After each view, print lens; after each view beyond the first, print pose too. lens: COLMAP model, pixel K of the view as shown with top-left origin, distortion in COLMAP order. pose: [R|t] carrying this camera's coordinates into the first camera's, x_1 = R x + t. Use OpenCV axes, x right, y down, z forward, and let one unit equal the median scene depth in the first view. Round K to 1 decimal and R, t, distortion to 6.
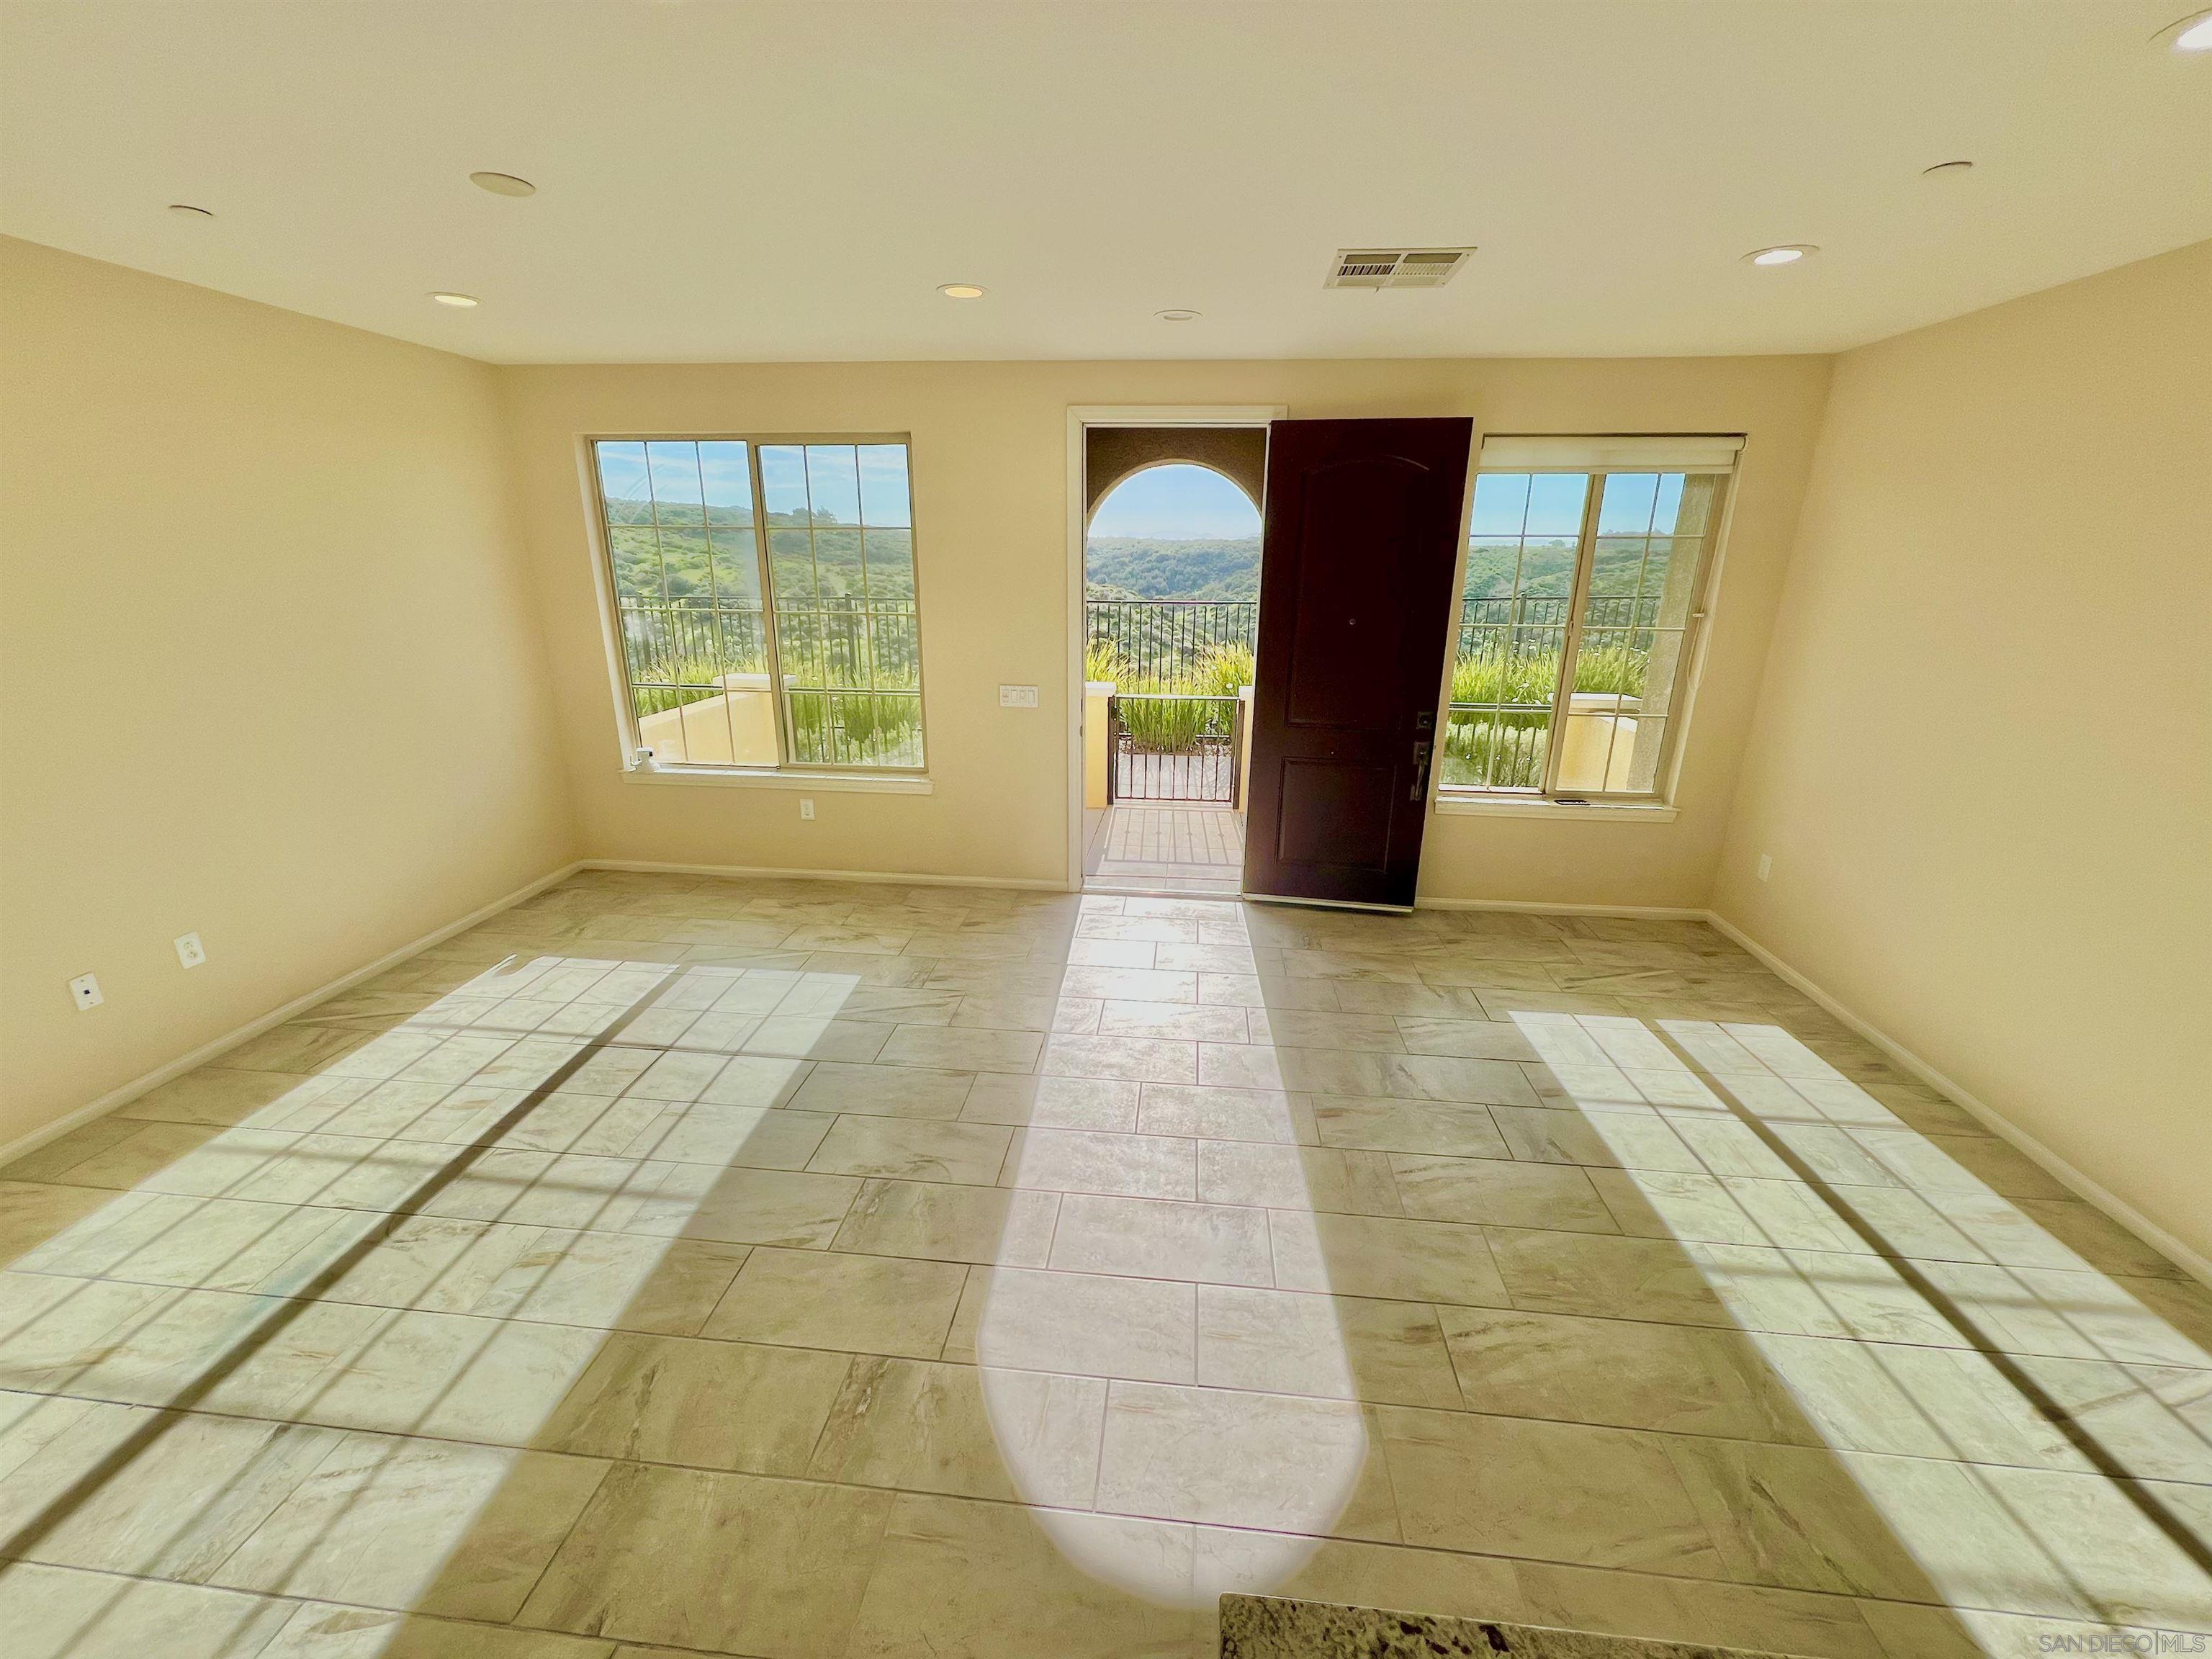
lens RADIAL K [[886.3, 0, 1110.2], [0, 886.3, 833.2], [0, 0, 1]] dist [-0.003836, 0.000474]
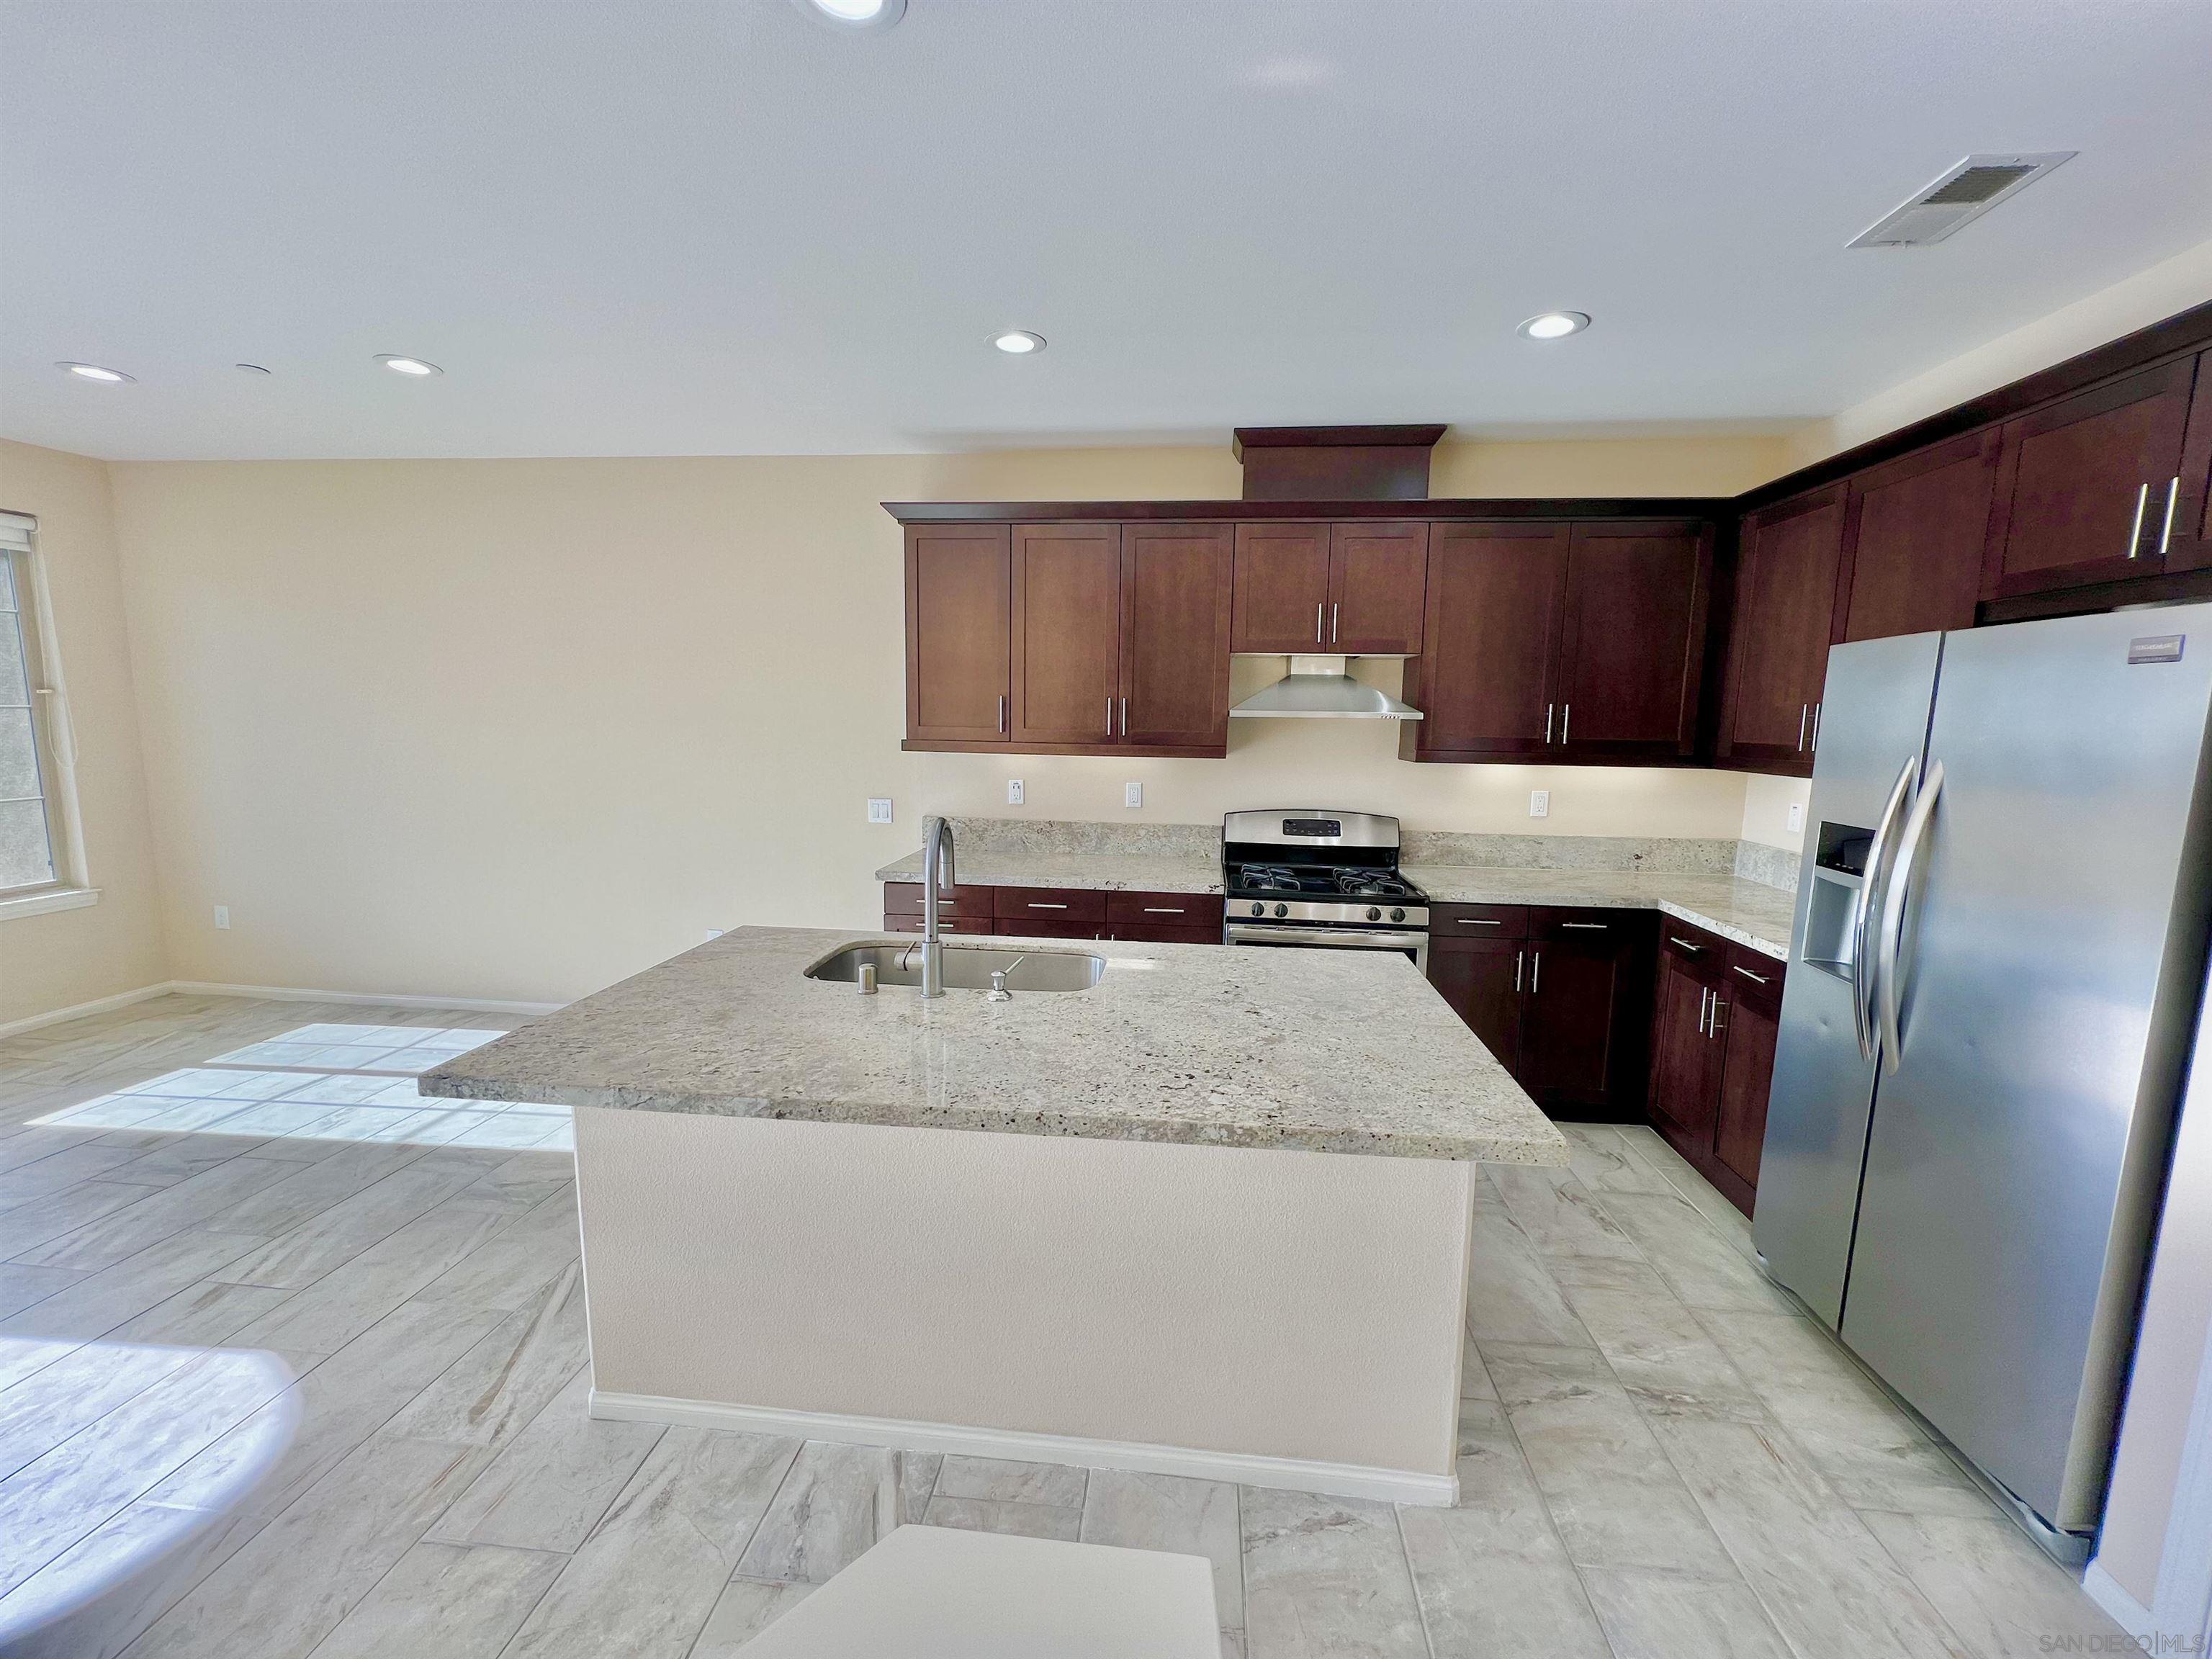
lens RADIAL K [[886.3, 0, 1106.9], [0, 886.3, 833.6], [0, 0, 1]] dist [-0.003836, 0.000474]
pose [[0.004781, -0.142867, 0.989730, -0.315463], [0.284832, 0.948938, 0.135602, 0.104287], [-0.958566, 0.281258, 0.045230, -0.119376]]
